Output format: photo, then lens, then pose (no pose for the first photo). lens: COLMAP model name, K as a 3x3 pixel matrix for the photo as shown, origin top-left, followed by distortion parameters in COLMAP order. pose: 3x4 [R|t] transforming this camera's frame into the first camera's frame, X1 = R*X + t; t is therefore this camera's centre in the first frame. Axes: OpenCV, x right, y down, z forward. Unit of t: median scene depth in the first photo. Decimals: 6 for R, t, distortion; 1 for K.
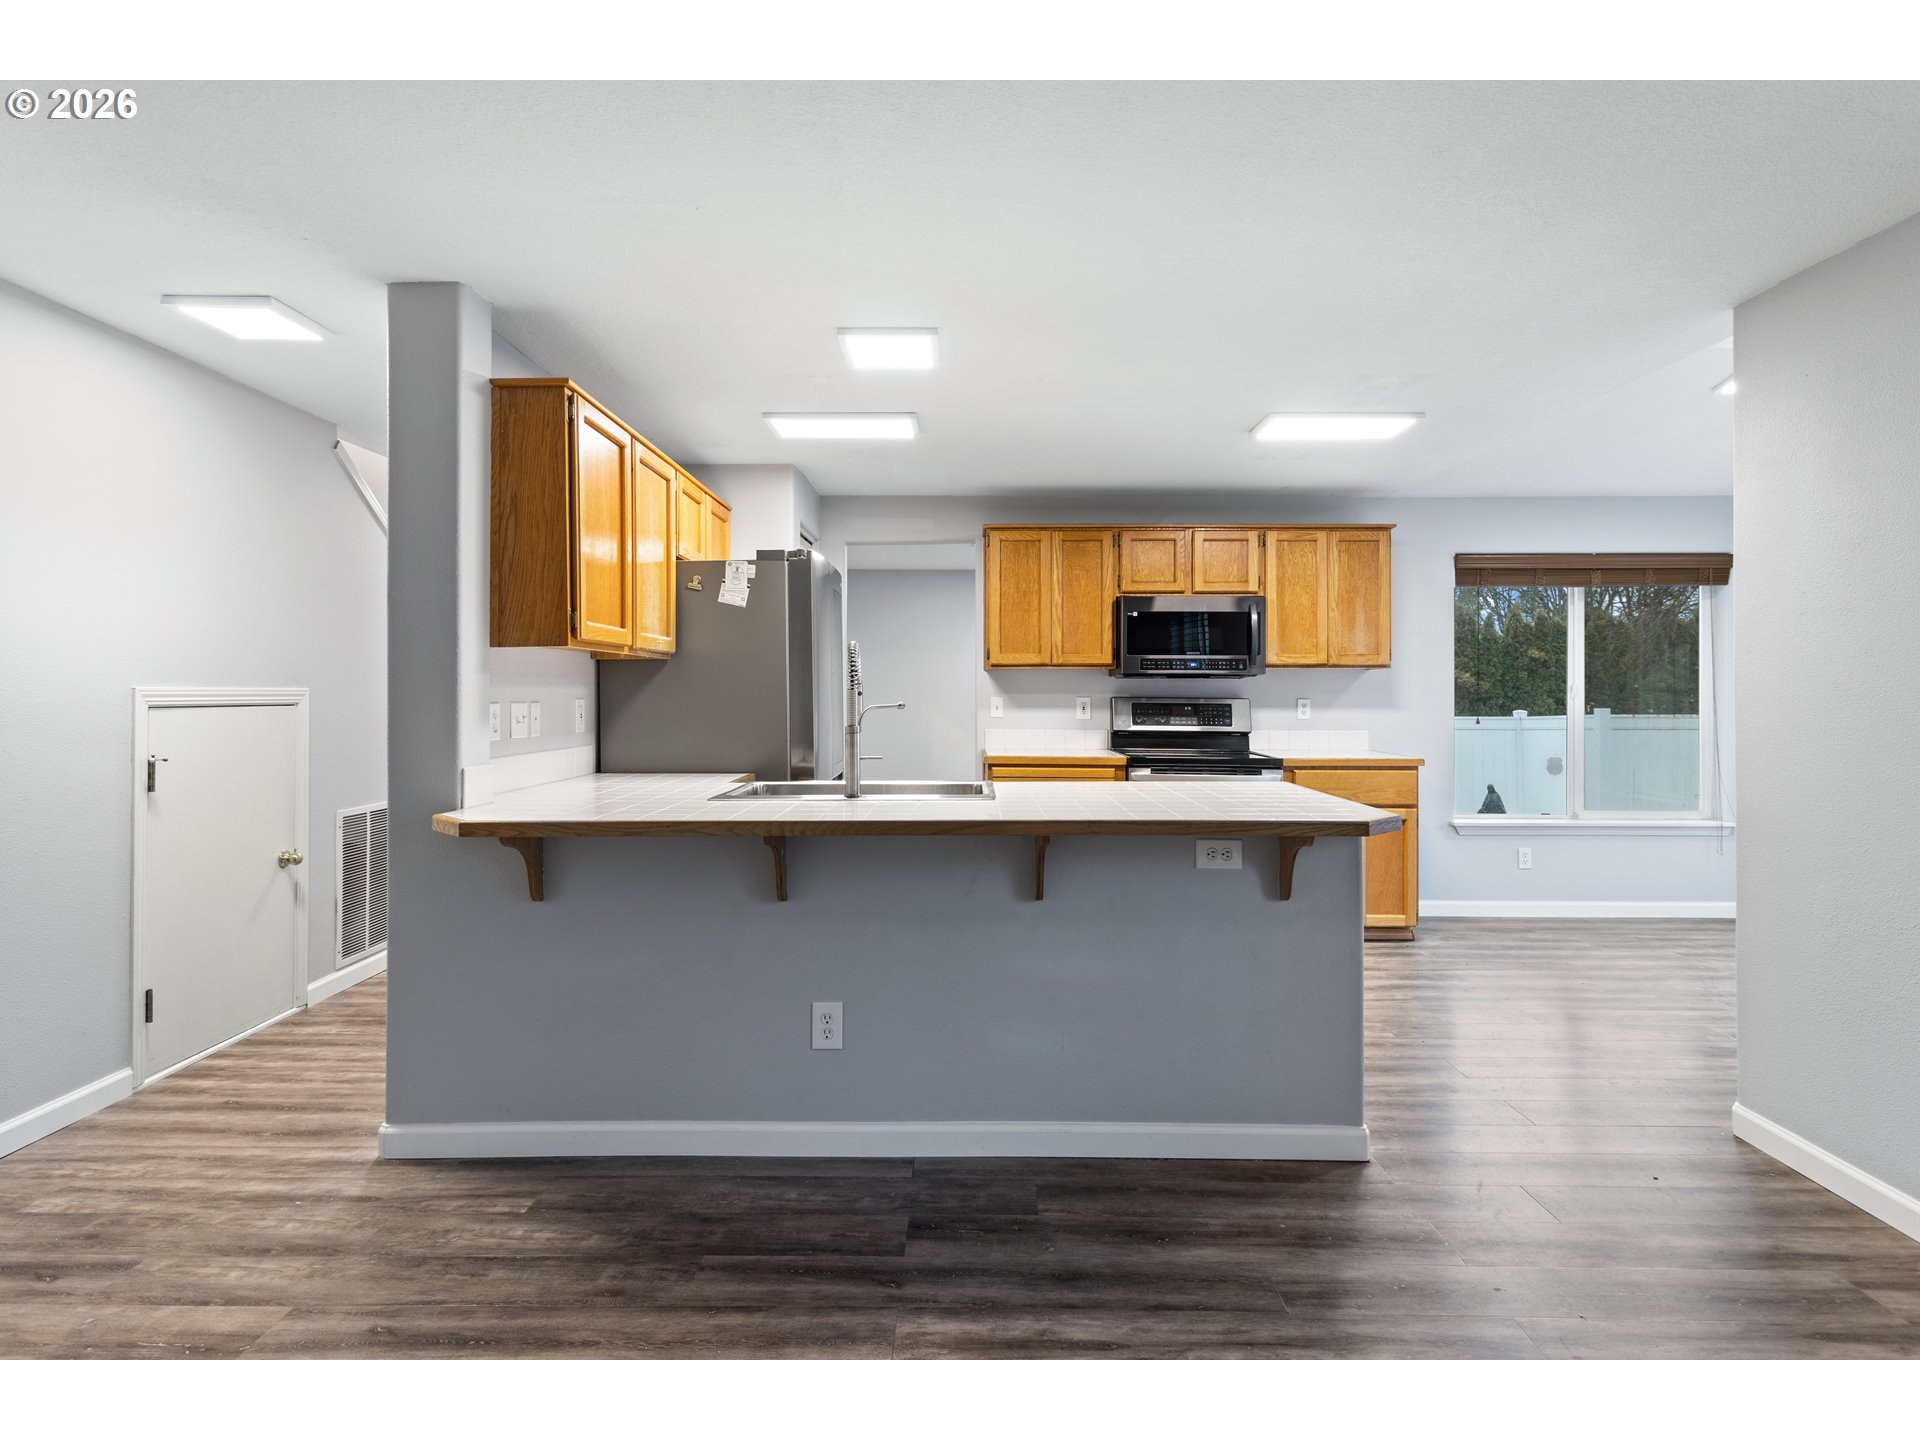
lens RADIAL K [[908.5, 0, 995.5], [0, 908.5, 700.5], [0, 0, 1]] dist [0.012745, 0.000060]
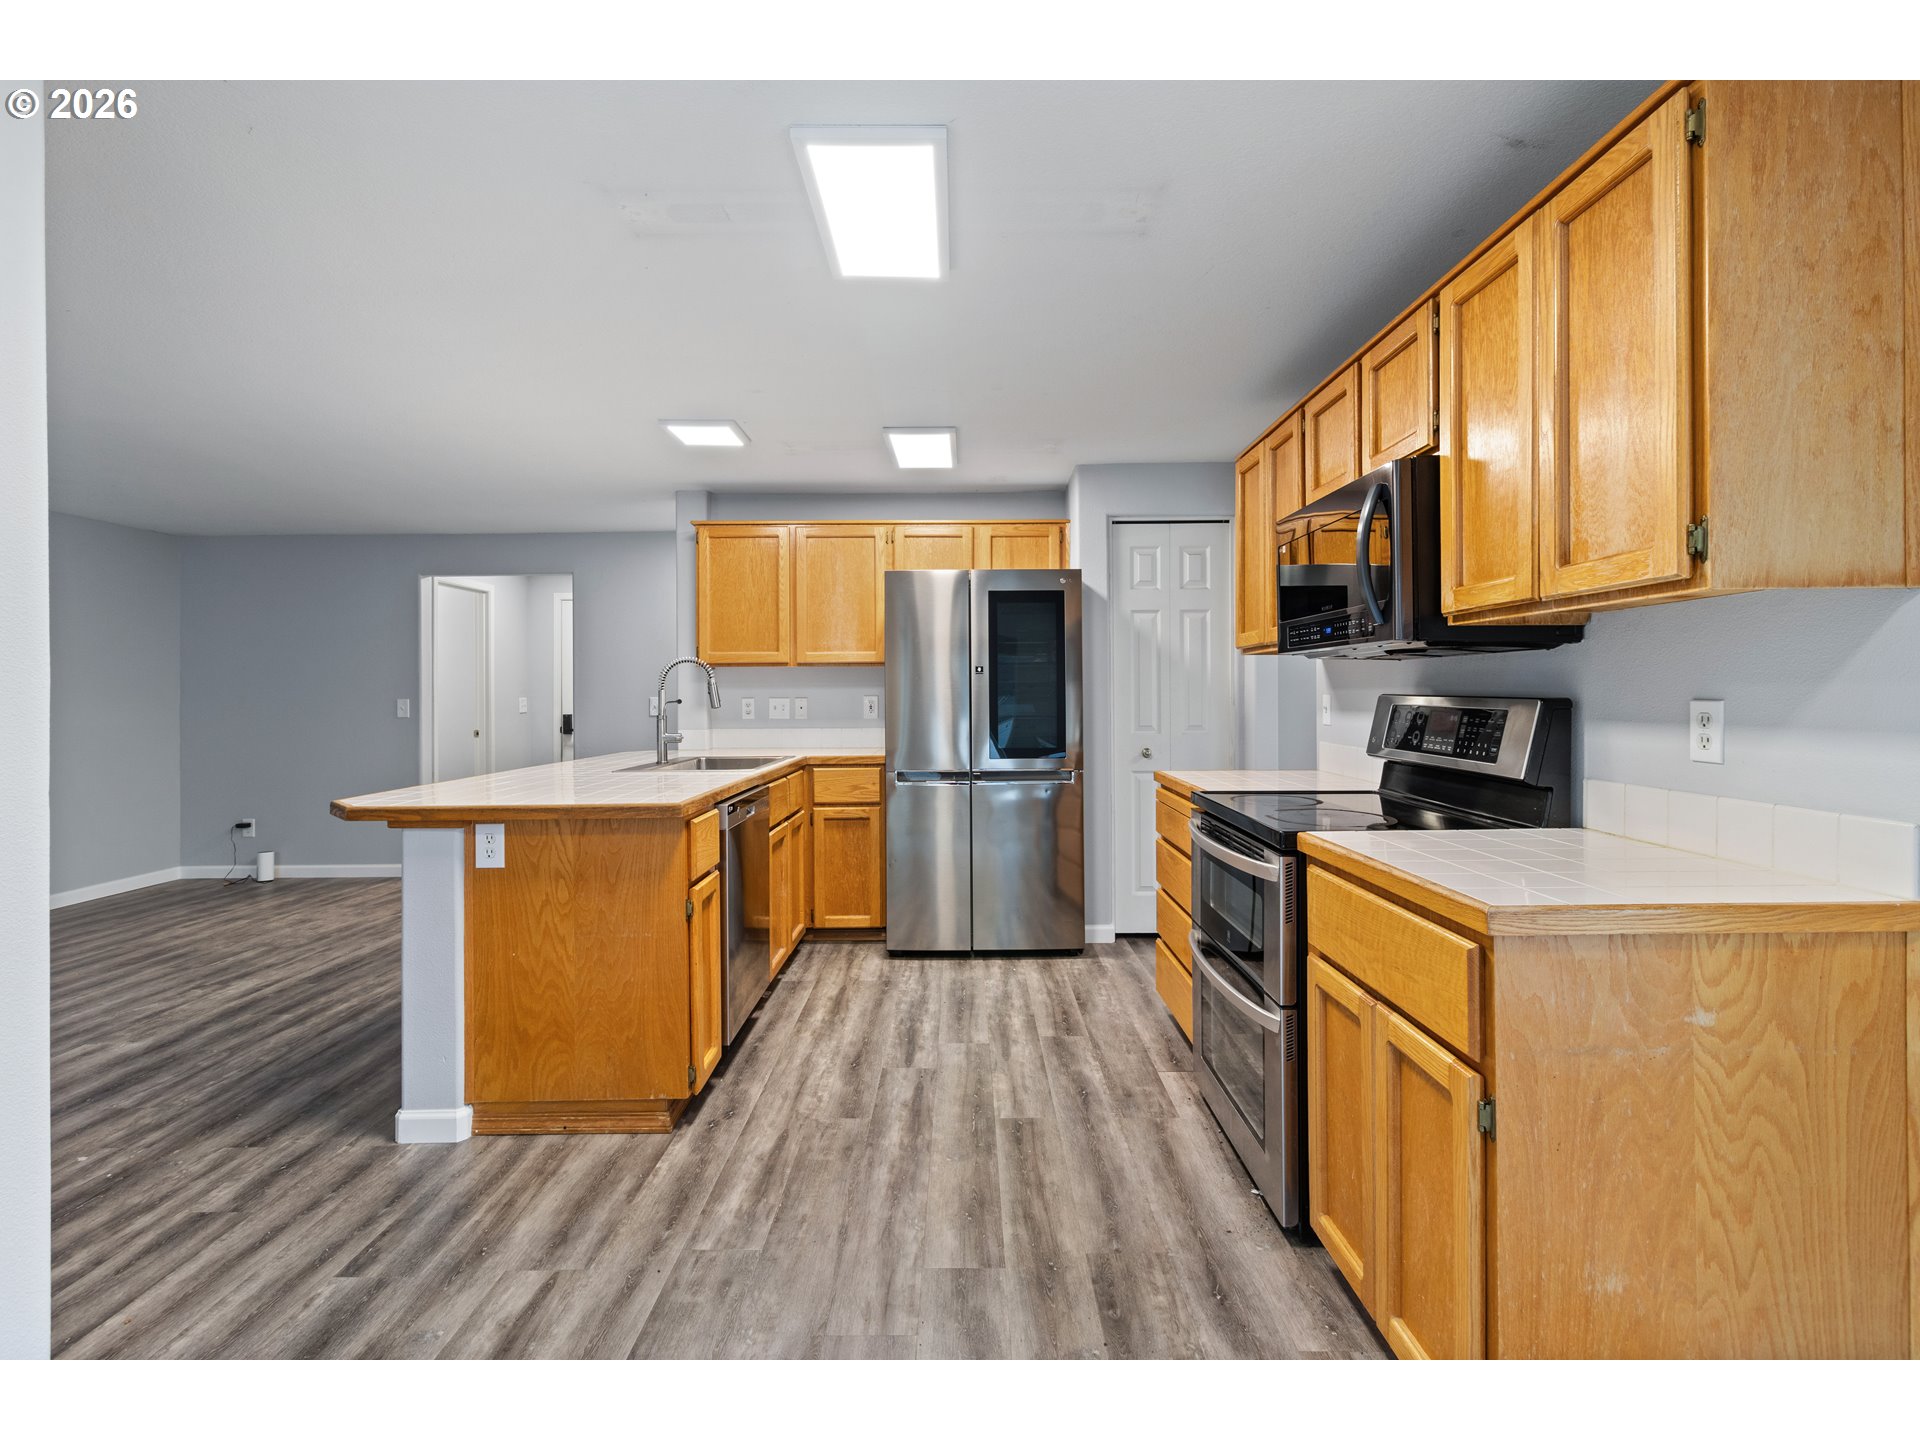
lens RADIAL K [[908.5, 0, 967.4], [0, 908.5, 700.1], [0, 0, 1]] dist [0.012745, 0.000060]
pose [[0.022431, 0.006156, -0.999729, 0.705089], [-0.002804, 0.999977, 0.006095, -0.003042], [0.999744, 0.002667, 0.022448, 0.776283]]
